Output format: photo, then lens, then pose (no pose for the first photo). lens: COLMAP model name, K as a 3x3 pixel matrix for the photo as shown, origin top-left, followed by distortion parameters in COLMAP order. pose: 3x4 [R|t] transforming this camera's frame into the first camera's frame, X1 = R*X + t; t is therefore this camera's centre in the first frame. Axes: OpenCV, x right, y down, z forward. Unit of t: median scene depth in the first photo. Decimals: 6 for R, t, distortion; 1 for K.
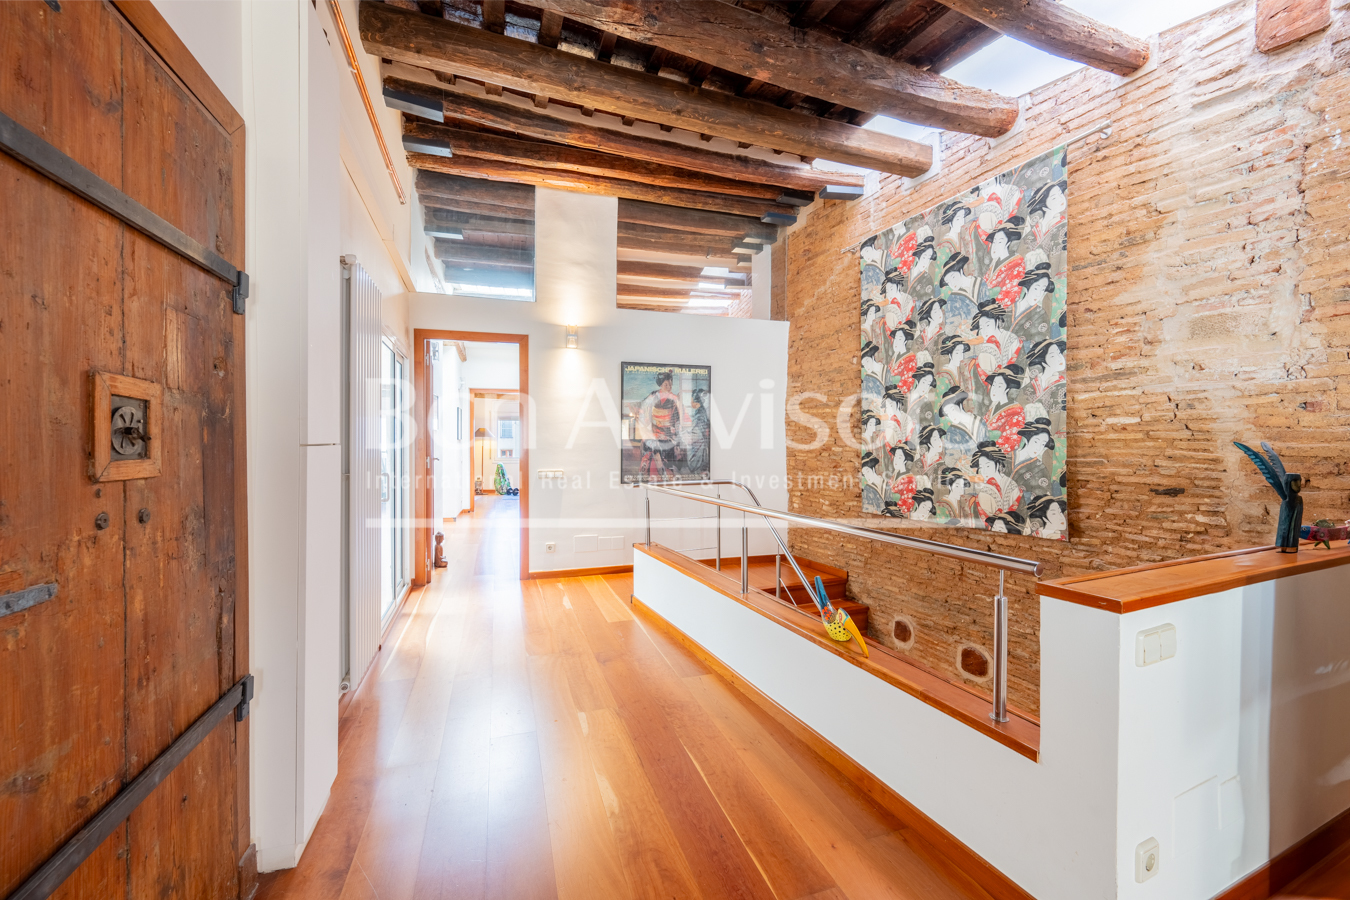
lens RADIAL K [[548.0, 0, 675.0], [0, 548.0, 450.3], [0, 0, 1]] dist [0.000059, 0.000003]
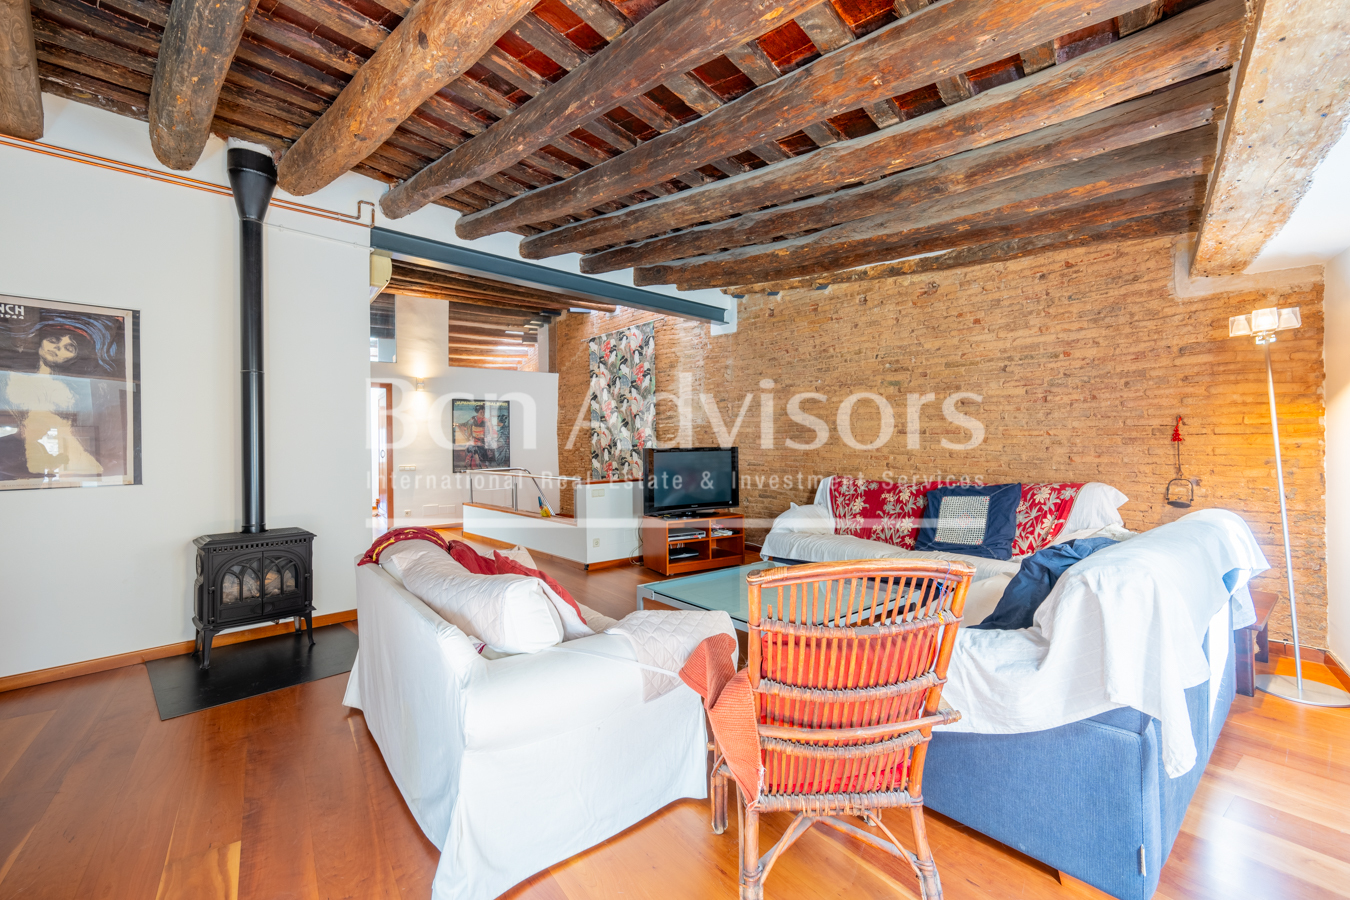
lens RADIAL K [[582.3, 0, 676.5], [0, 582.3, 444.9], [0, 0, 1]] dist [0.000284, 0.000016]
pose [[0.955880, -0.016186, 0.293313, 0.035203], [0.020032, 0.999748, -0.010113, 0.009684], [-0.293075, 0.015542, 0.955963, -1.006711]]
